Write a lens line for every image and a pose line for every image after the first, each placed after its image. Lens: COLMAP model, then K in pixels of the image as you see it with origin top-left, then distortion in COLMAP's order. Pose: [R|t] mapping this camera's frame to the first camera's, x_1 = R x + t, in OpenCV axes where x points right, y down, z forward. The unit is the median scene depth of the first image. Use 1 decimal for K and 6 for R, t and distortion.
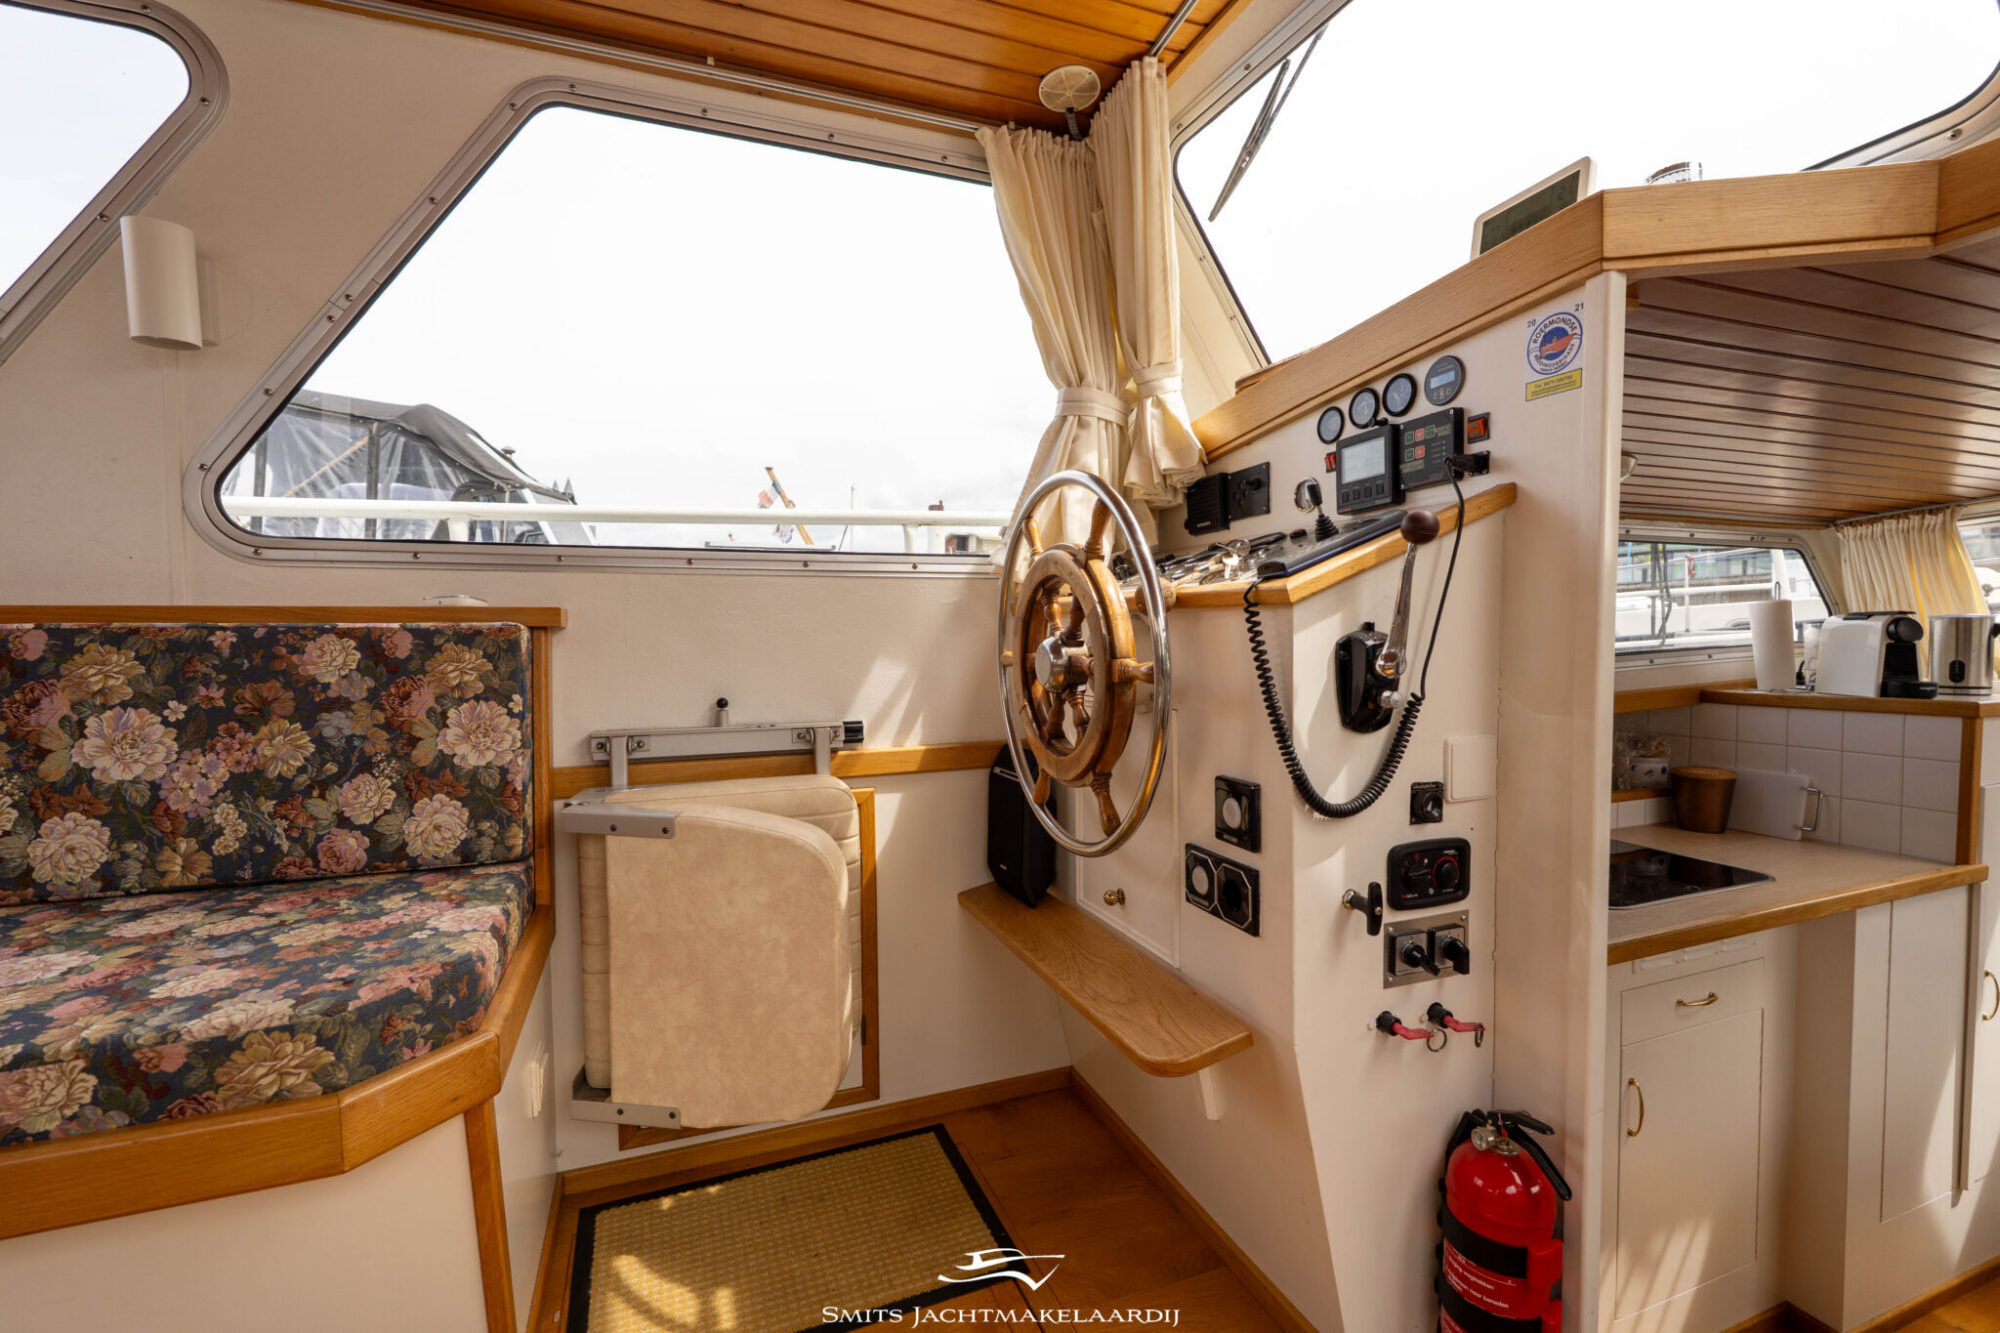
lens RADIAL K [[883.4, 0, 1000.0], [0, 883.4, 666.5], [0, 0, 1]] dist [-0.001641, -0.000055]
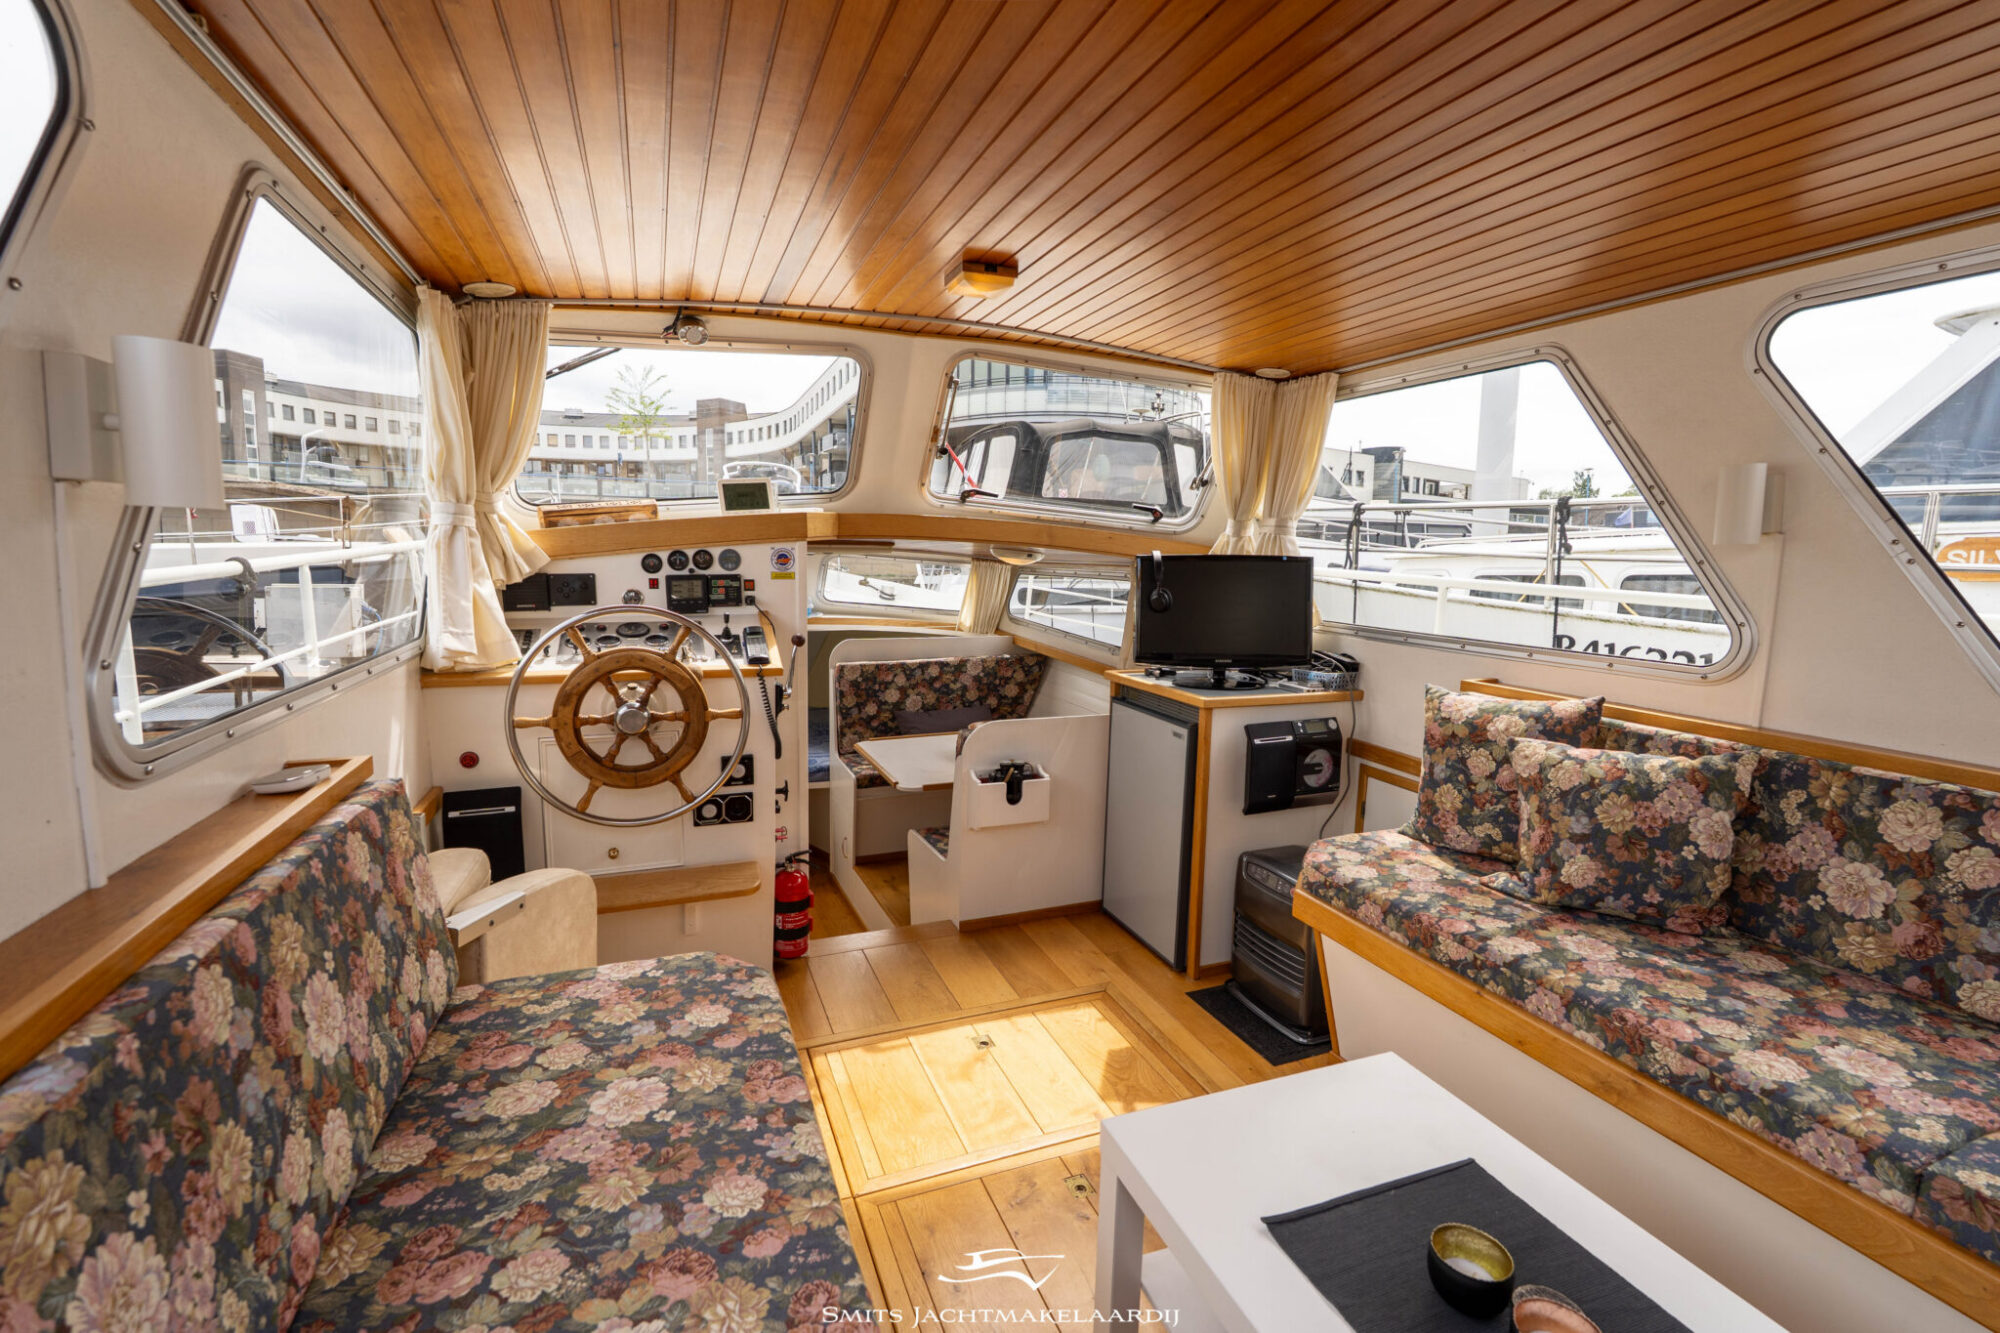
lens RADIAL K [[883.4, 0, 1000.0], [0, 883.4, 666.5], [0, 0, 1]] dist [-0.001641, -0.000055]
pose [[-0.006582, -0.125848, 0.992028, -1.653886], [0.023872, 0.991747, 0.125970, -0.307679], [-0.999693, 0.024510, -0.003524, 0.324183]]
